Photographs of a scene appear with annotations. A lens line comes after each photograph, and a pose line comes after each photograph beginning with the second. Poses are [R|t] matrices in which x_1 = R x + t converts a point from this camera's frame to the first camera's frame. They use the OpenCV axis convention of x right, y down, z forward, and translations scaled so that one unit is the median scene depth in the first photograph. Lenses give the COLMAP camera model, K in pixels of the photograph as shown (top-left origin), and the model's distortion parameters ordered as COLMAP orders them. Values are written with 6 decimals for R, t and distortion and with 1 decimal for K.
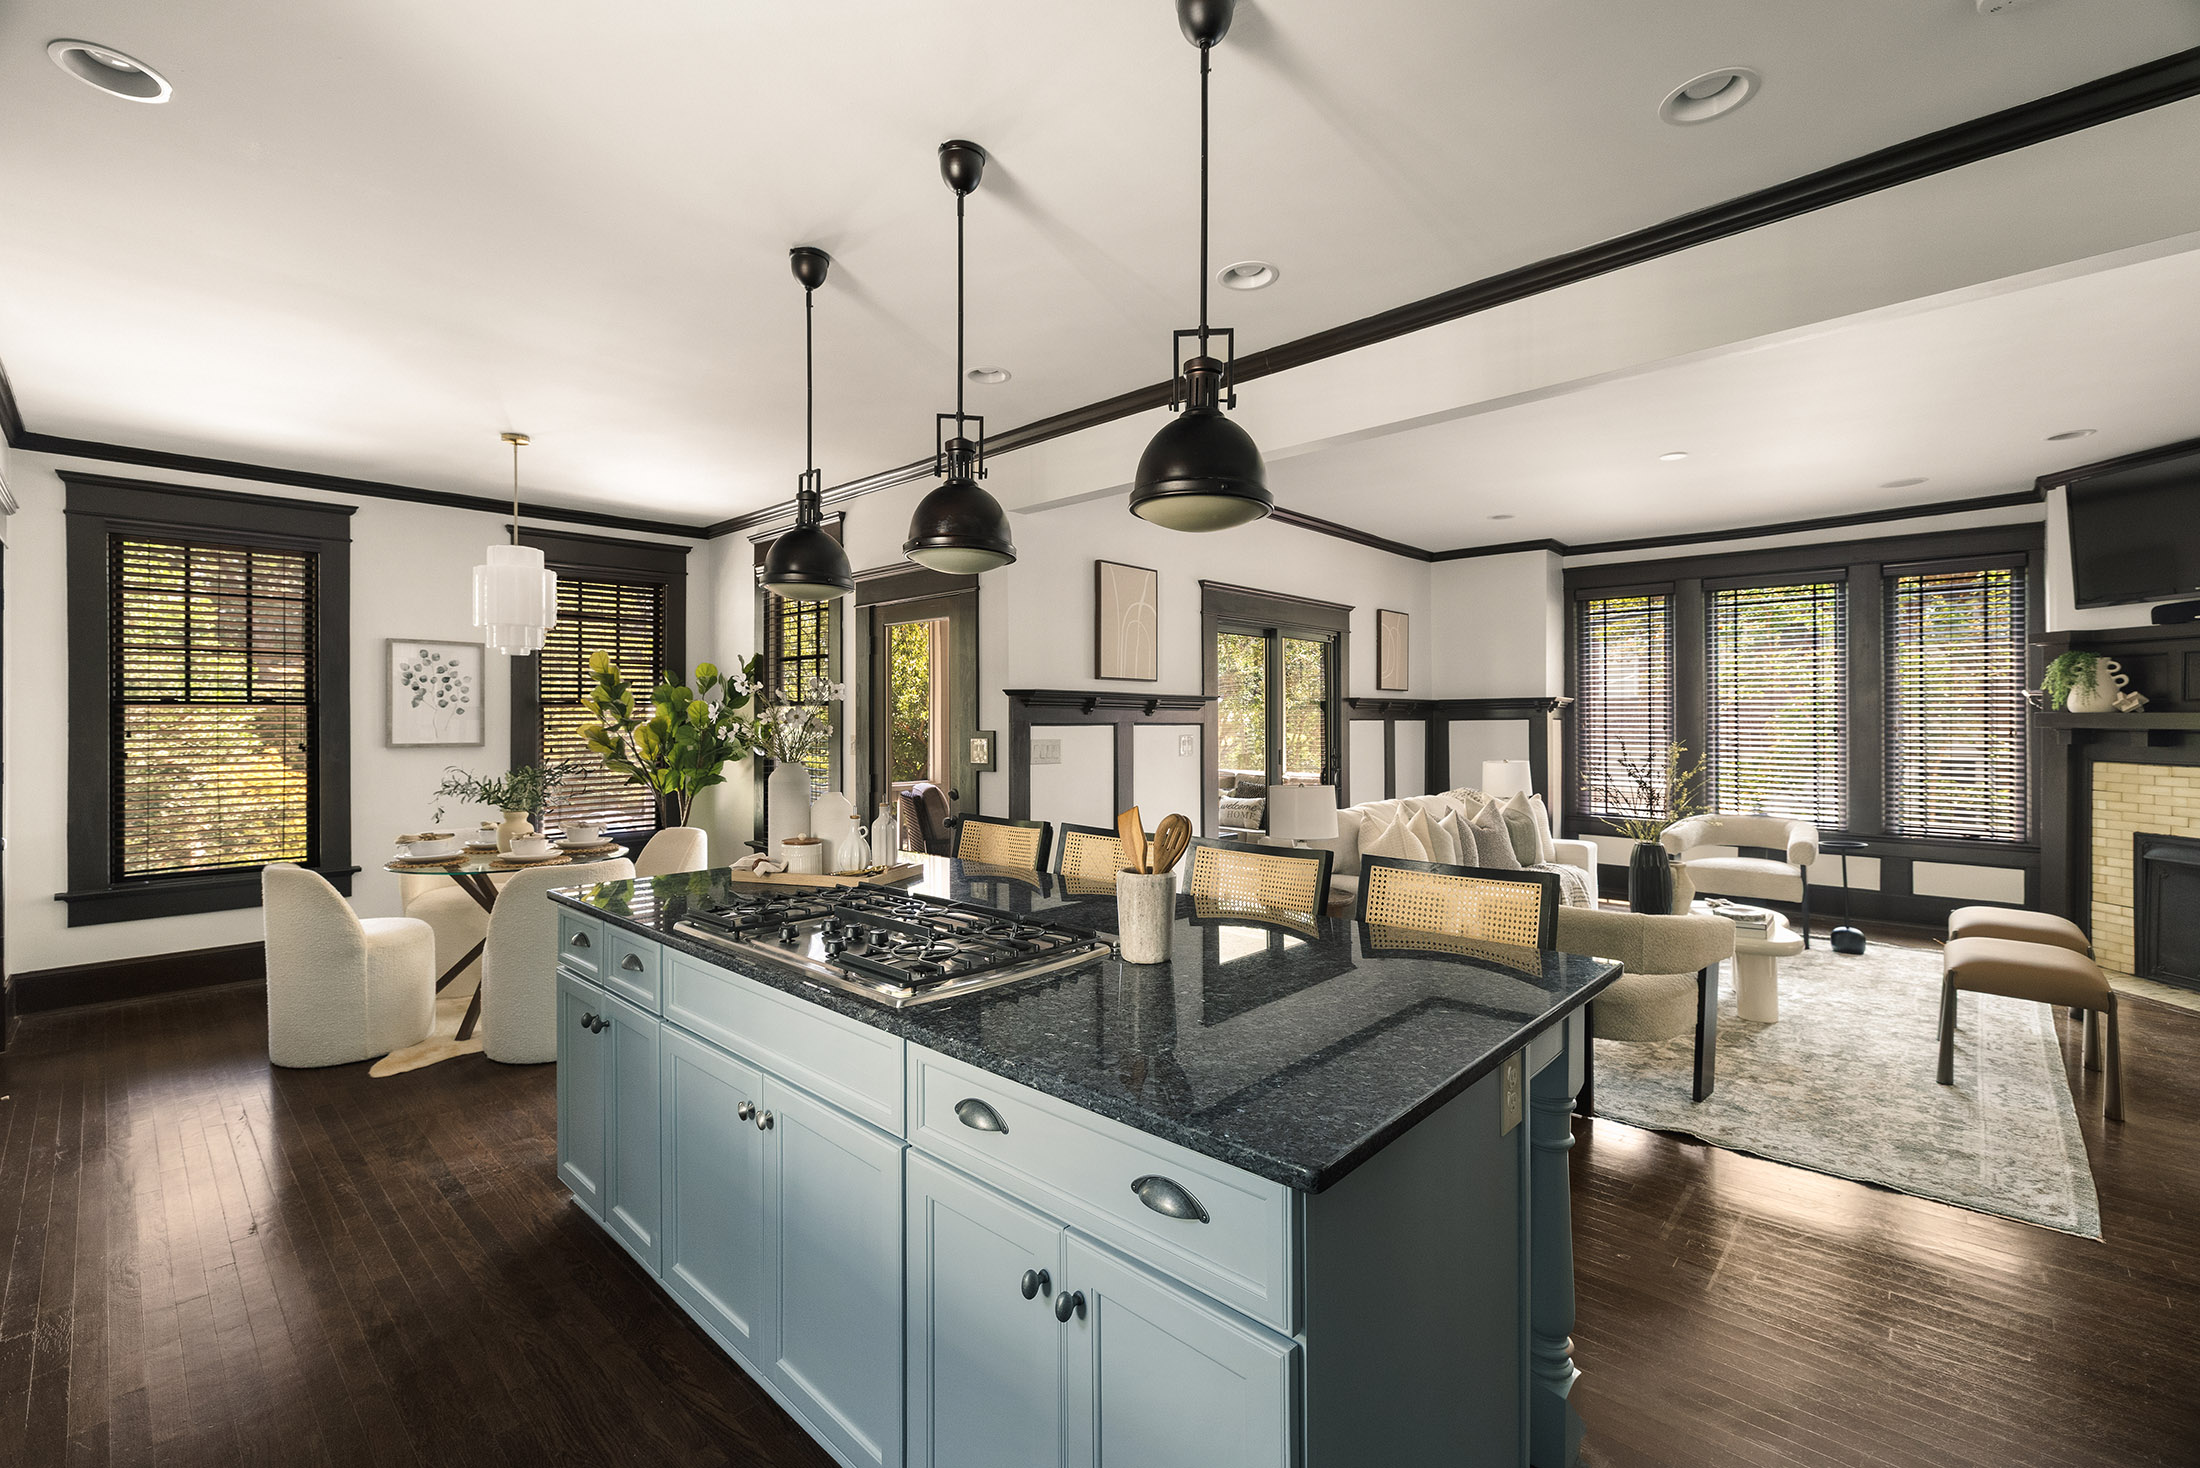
lens RADIAL K [[939.8, 0, 1086.8], [0, 939.8, 718.9], [0, 0, 1]] dist [-0.000327, -0.000077]
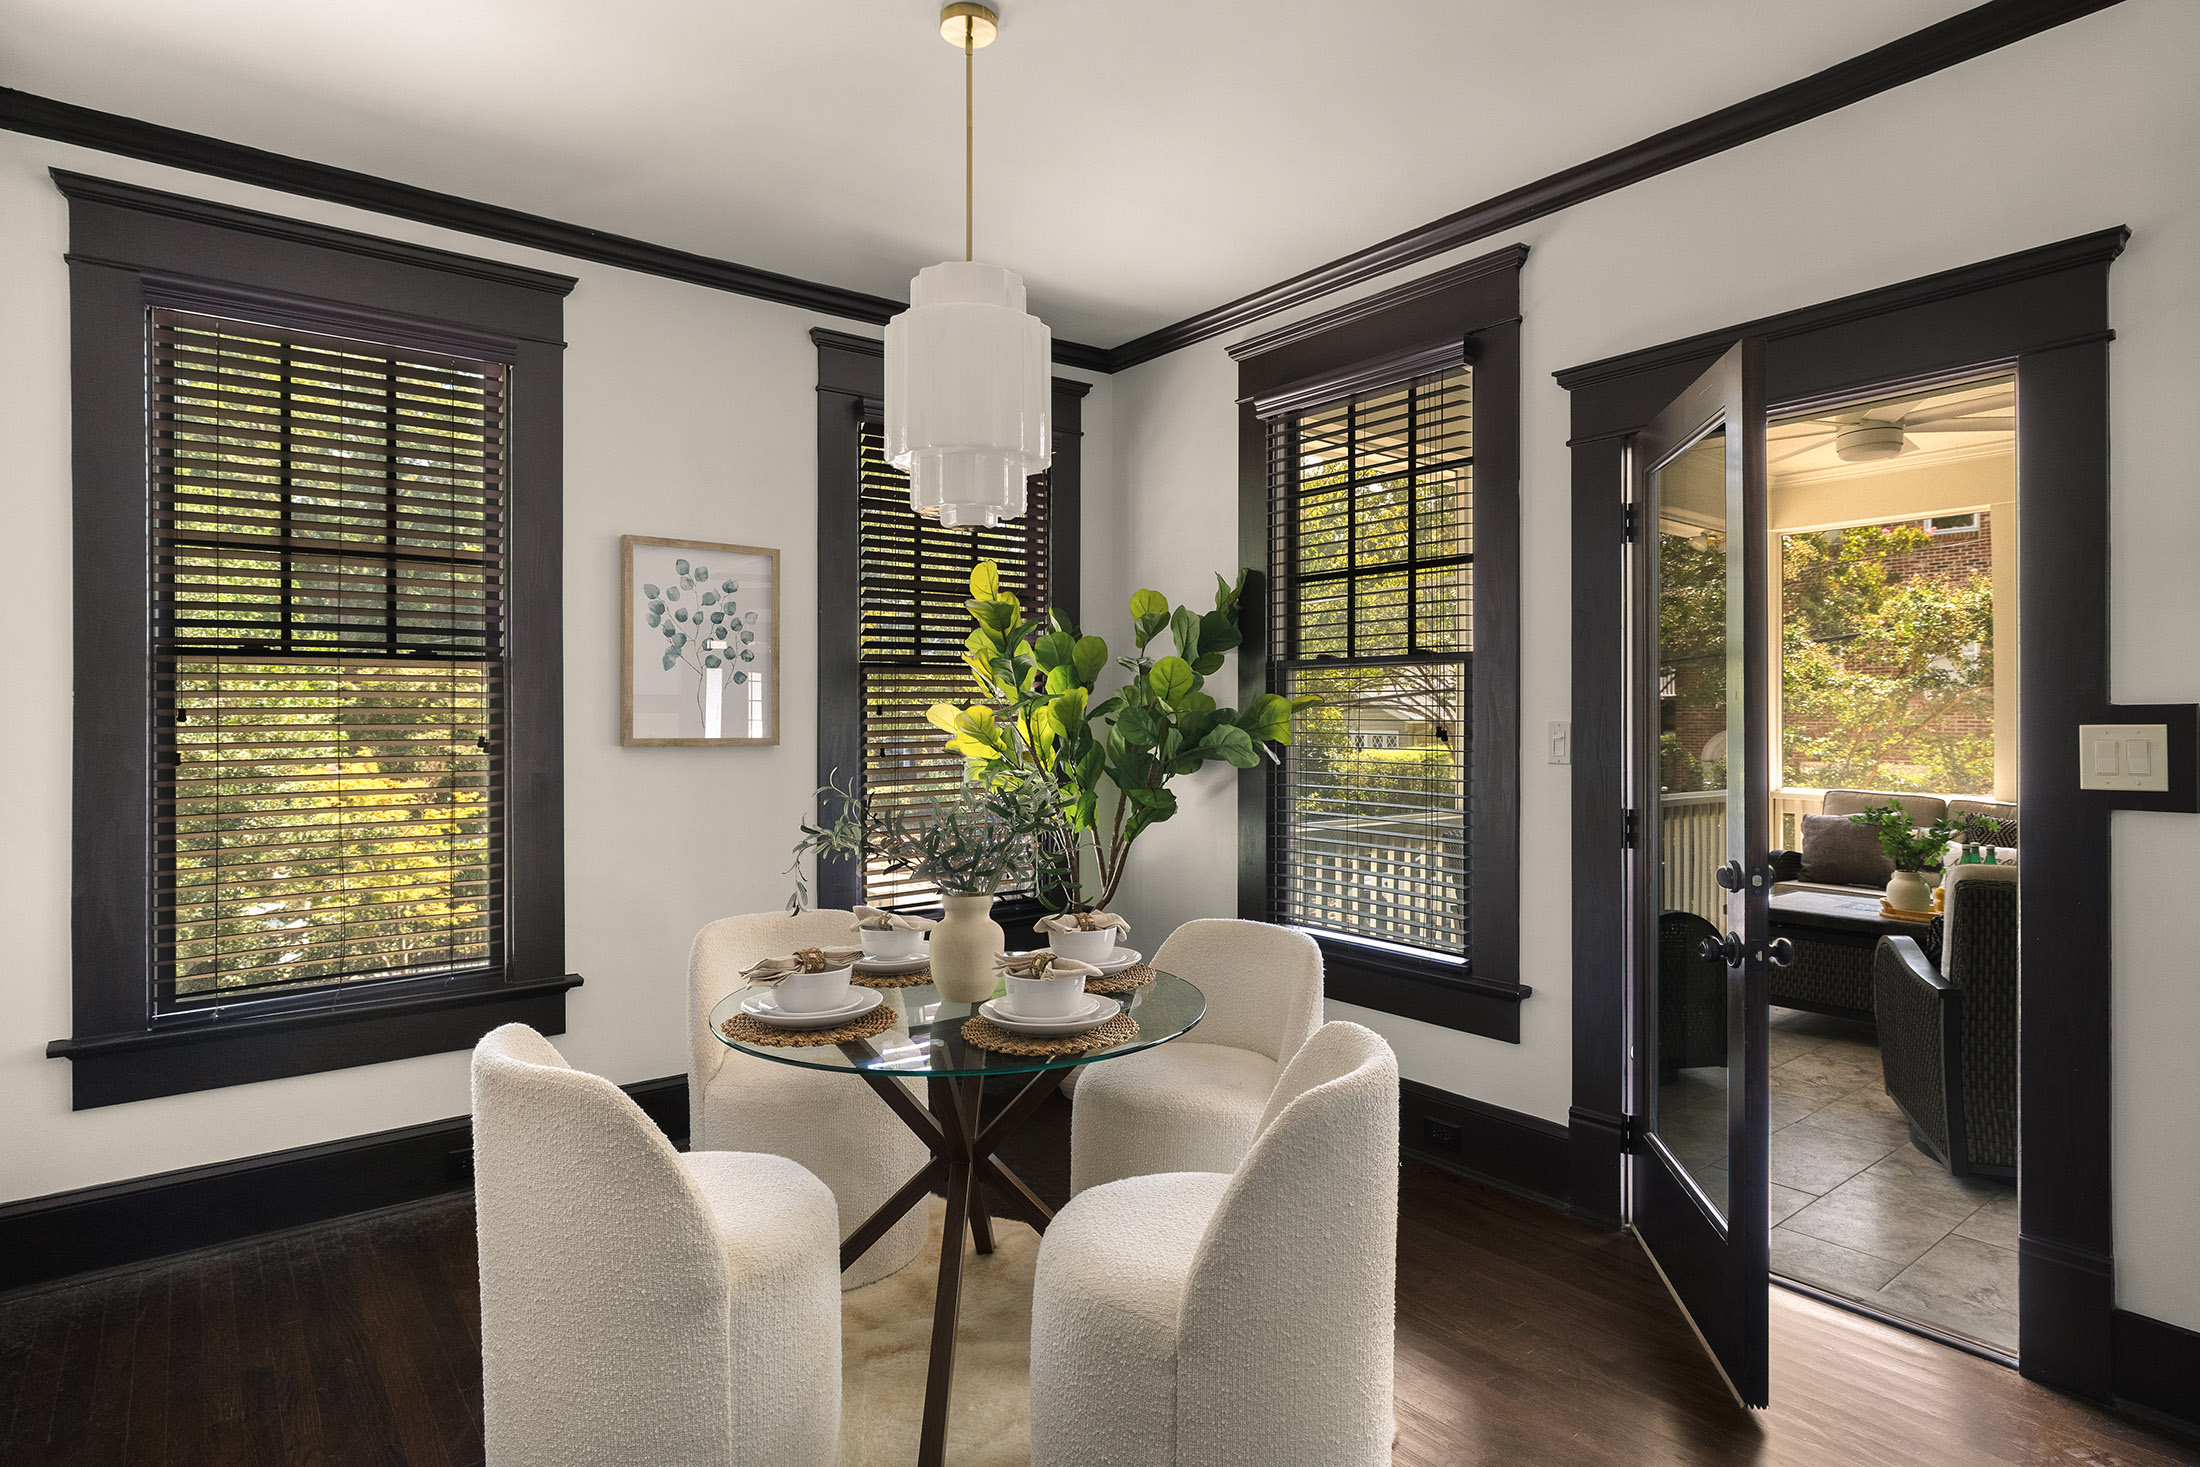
lens RADIAL K [[1160.5, 0, 1102.4], [0, 1160.5, 715.9], [0, 0, 1]] dist [0.001158, -0.007673]
pose [[0.990361, -0.000600, -0.138509, -0.401366], [0.000575, 1.000000, -0.000225, 0.014738], [0.138509, 0.000143, 0.990361, 0.408593]]
